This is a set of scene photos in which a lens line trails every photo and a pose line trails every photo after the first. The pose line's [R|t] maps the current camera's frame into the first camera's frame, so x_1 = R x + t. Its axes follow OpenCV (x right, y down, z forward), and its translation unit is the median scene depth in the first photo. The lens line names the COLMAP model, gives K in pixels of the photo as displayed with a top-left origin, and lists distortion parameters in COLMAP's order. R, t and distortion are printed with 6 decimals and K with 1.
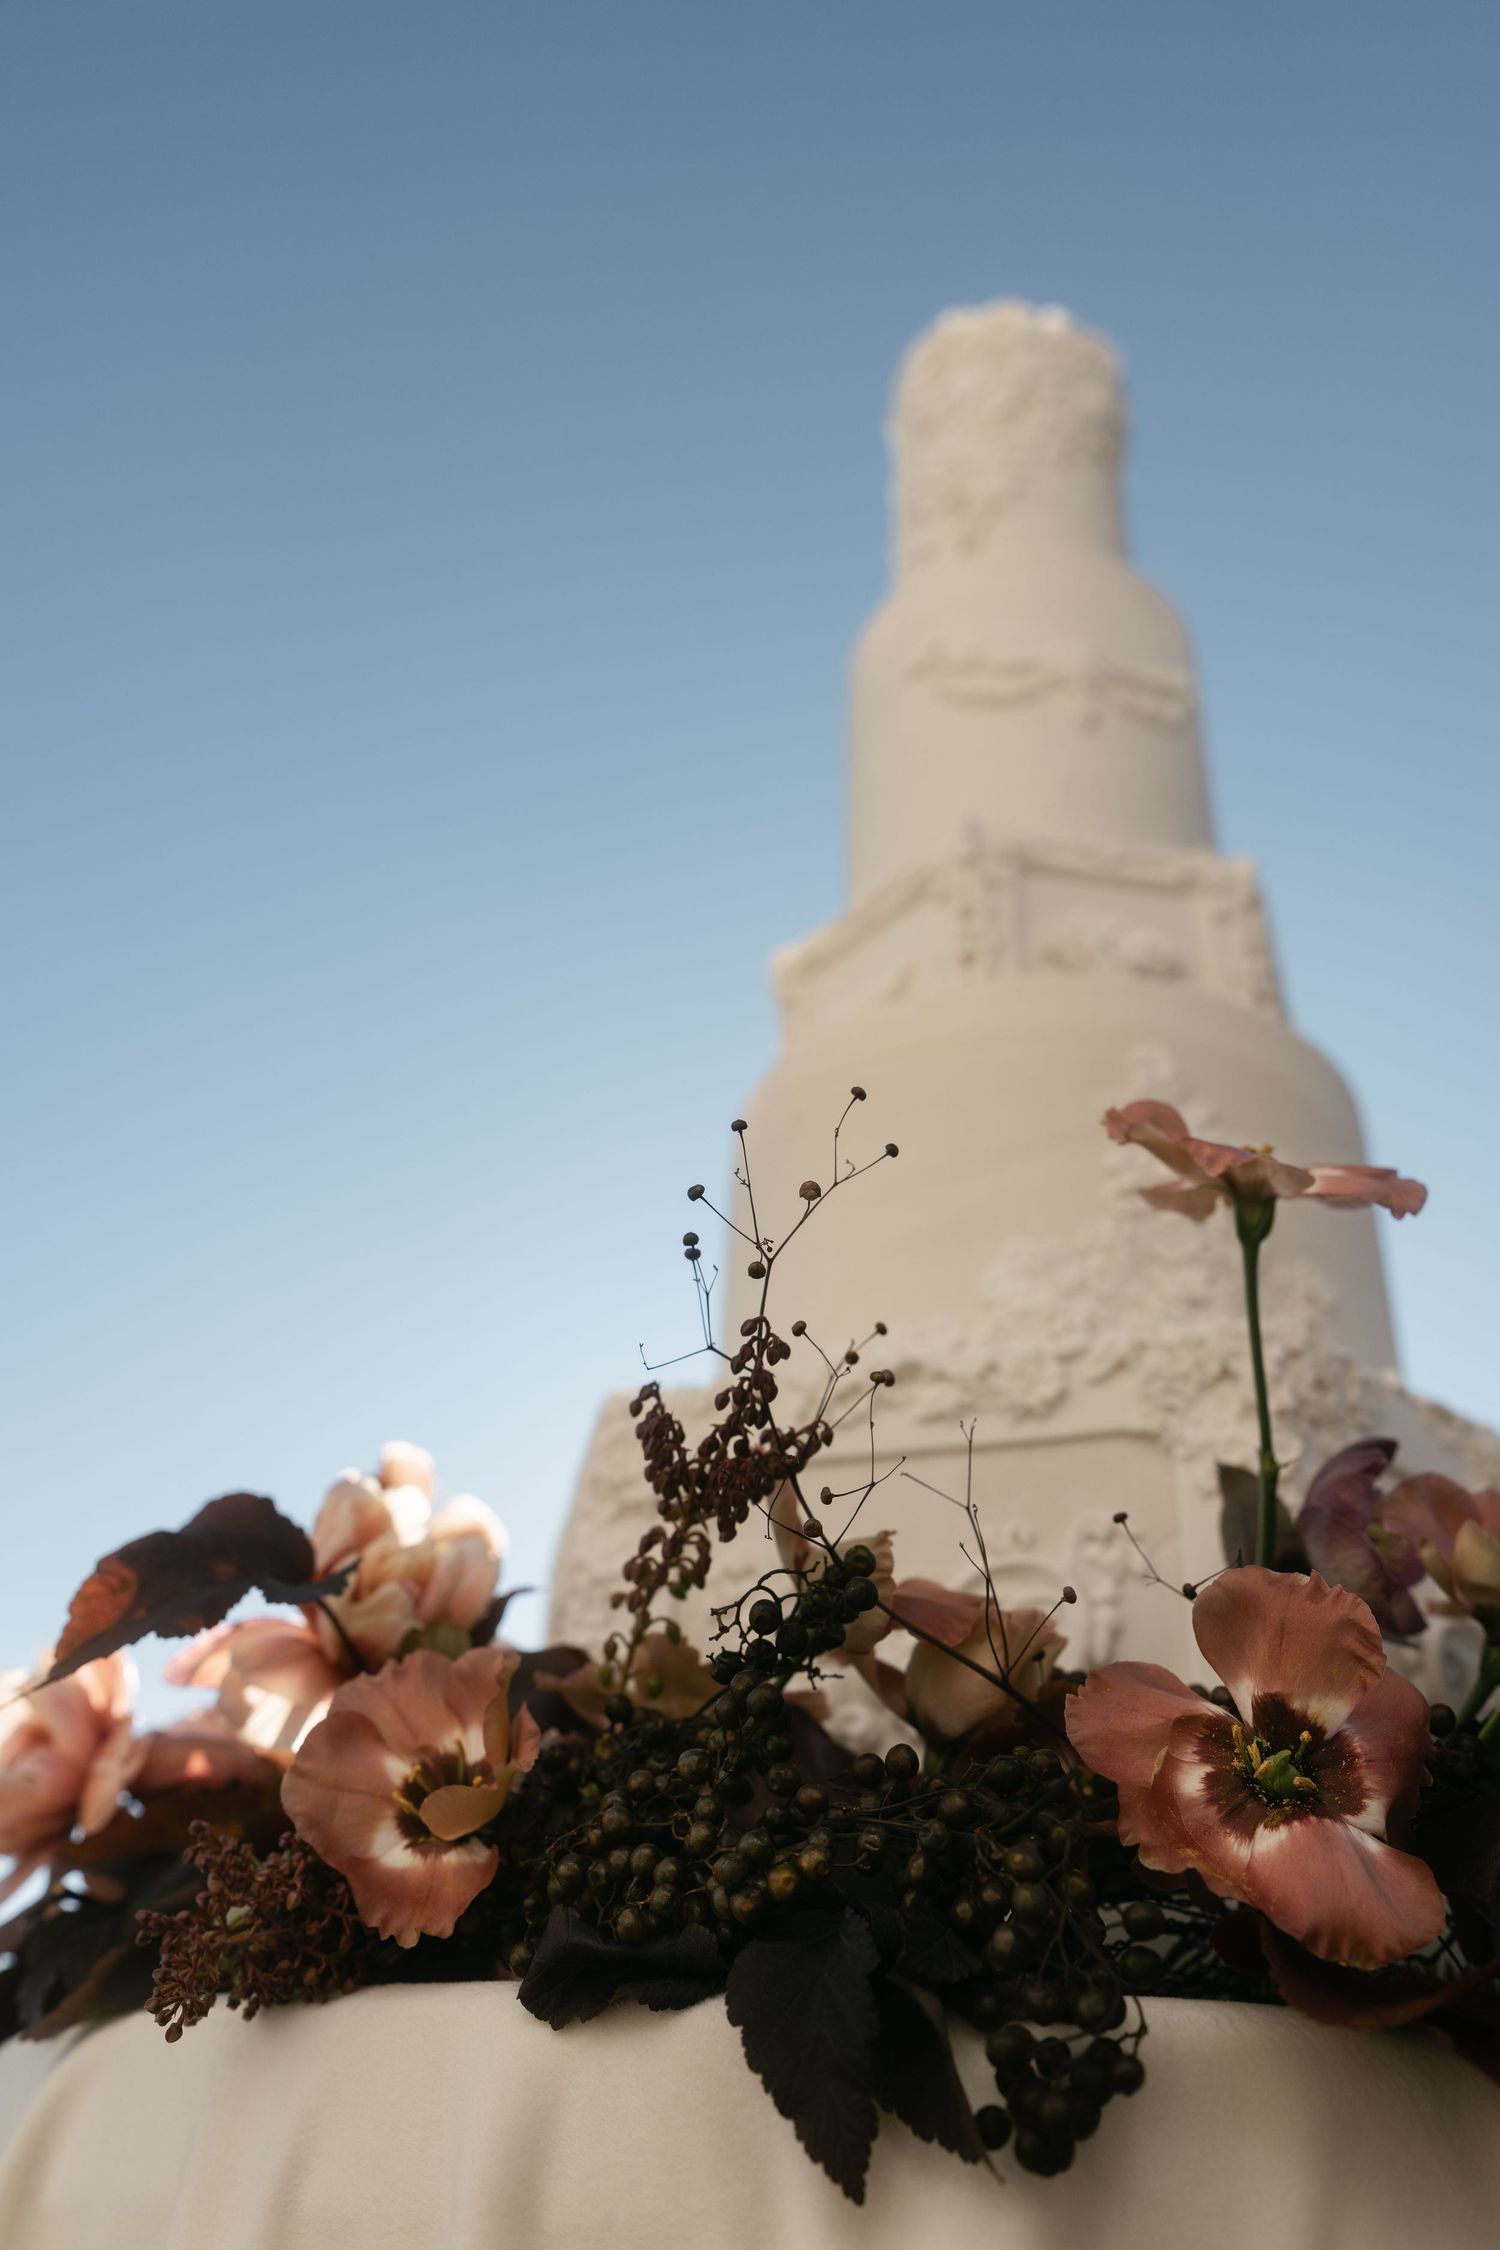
lens RADIAL K [[1875.0, 0, 747.3], [0, 1875.0, 1096.1], [0, 0, 1]] dist [-0.001618, -0.003591]
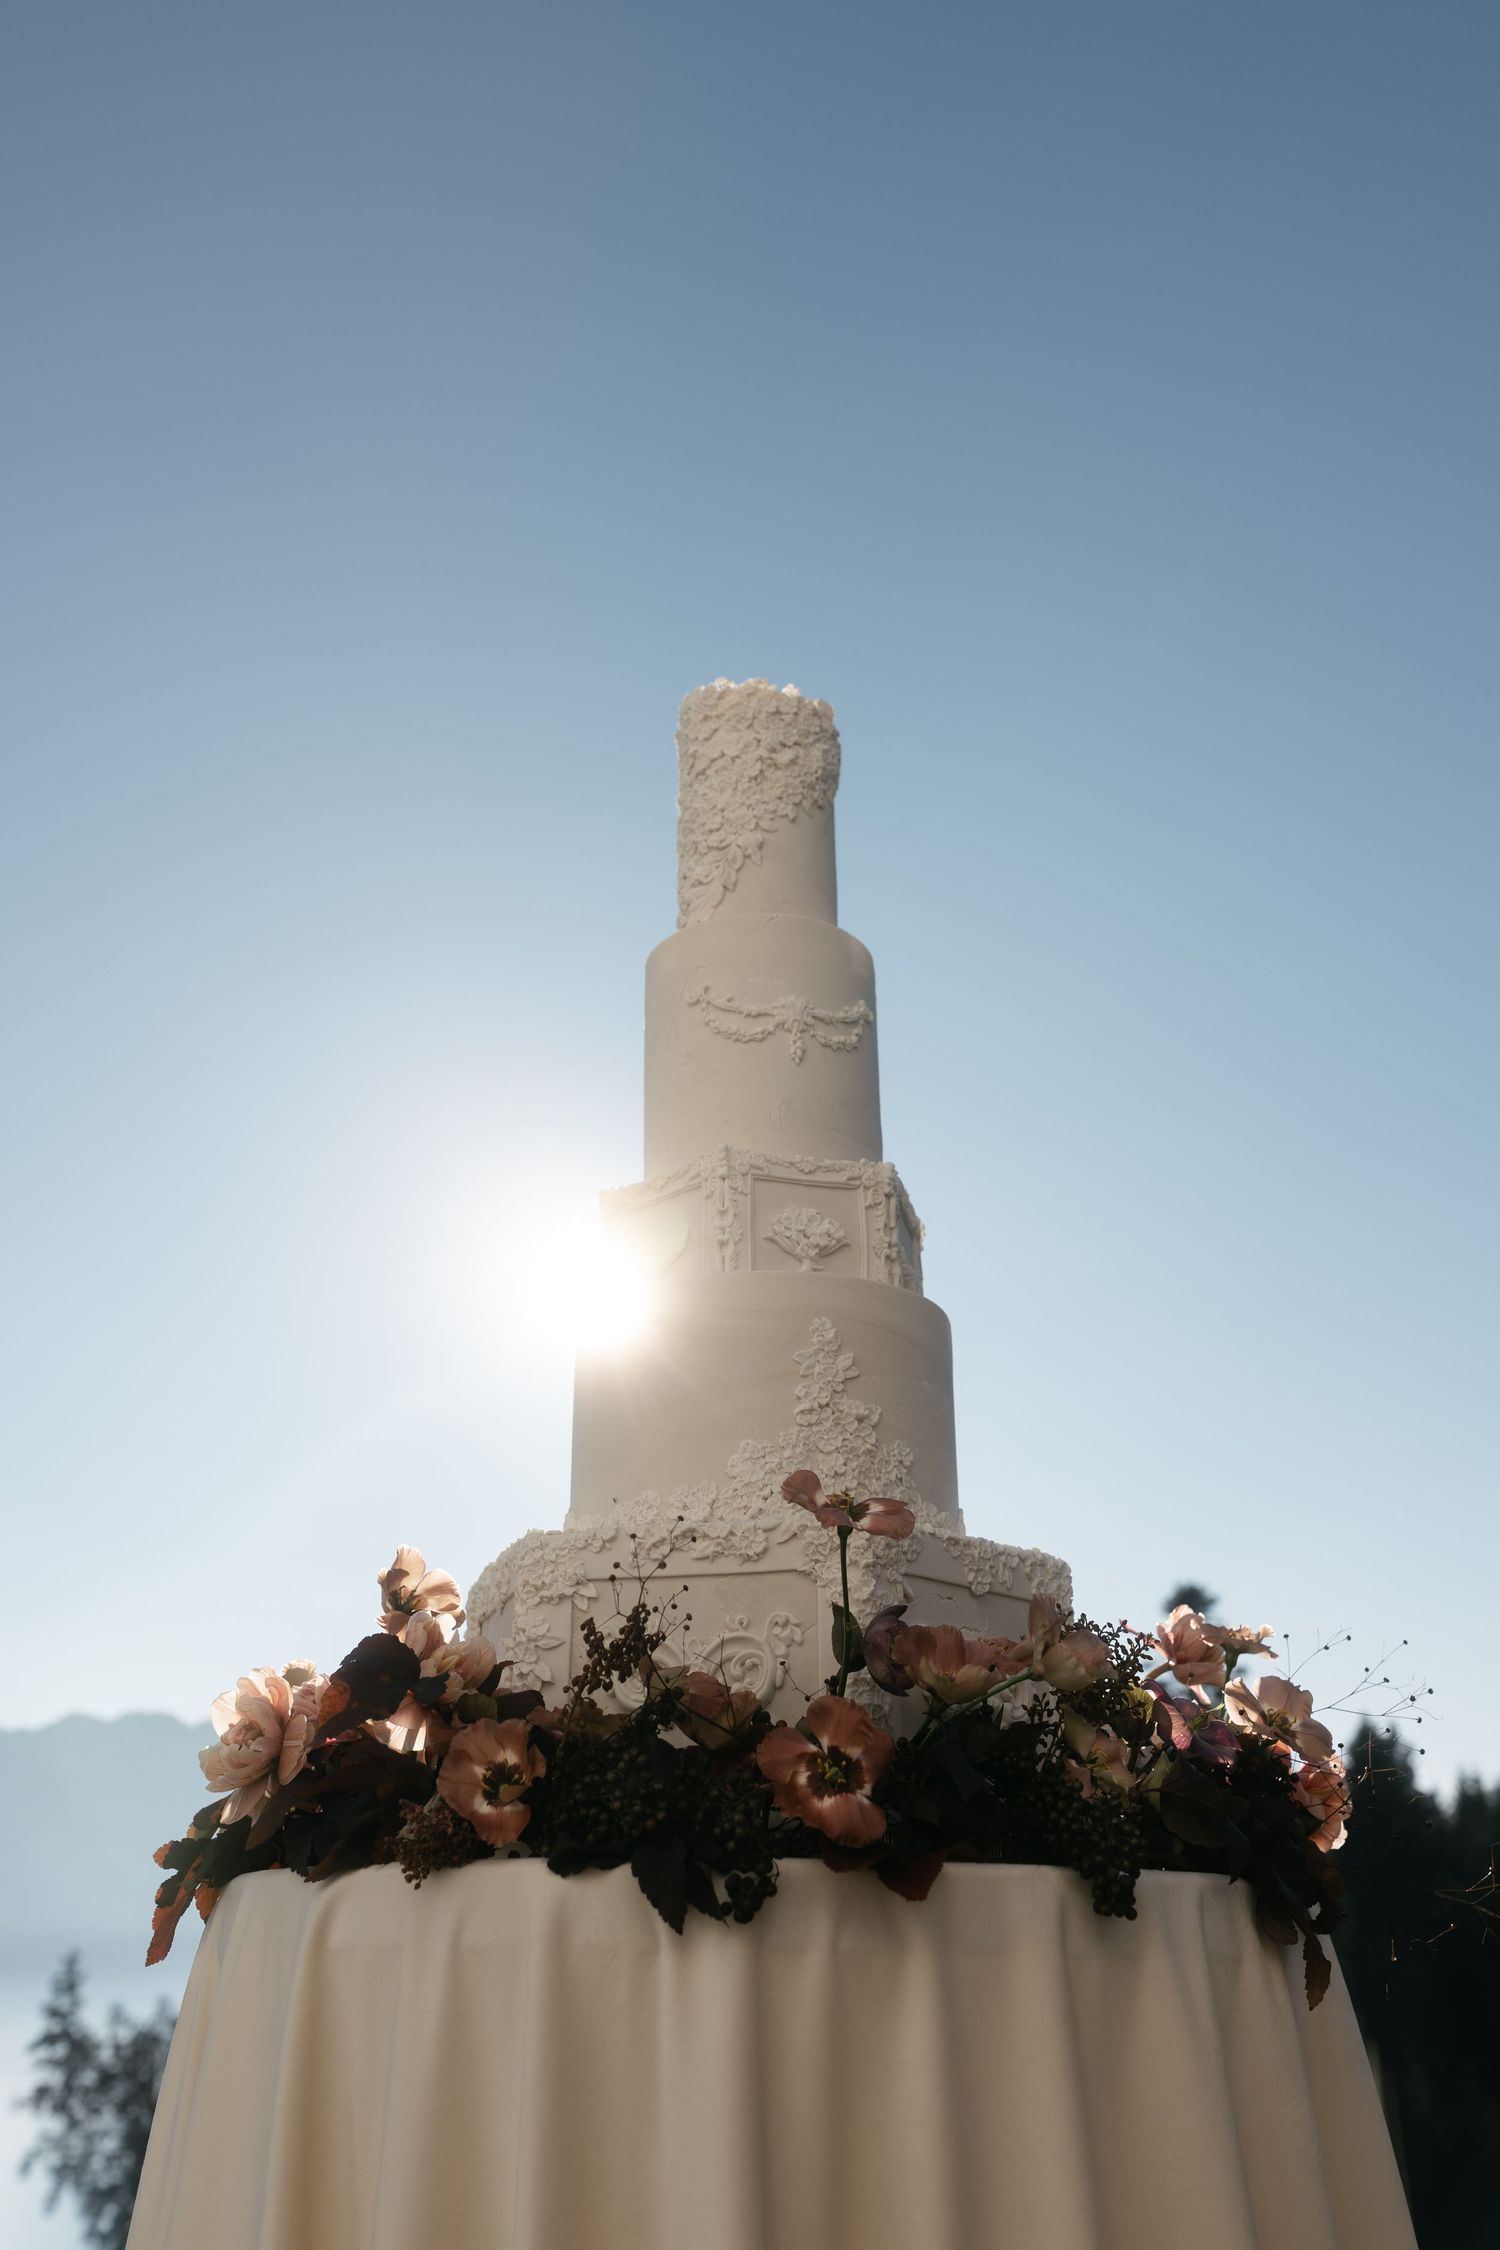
lens RADIAL K [[1801.9, 0, 757.1], [0, 1801.9, 1172.1], [0, 0, 1]] dist [-0.006603, 0.000793]
pose [[0.989672, 0.003375, 0.143309, -0.190506], [-0.025746, 0.987652, 0.154535, -0.851753], [-0.141018, -0.156629, 0.977538, -1.314996]]
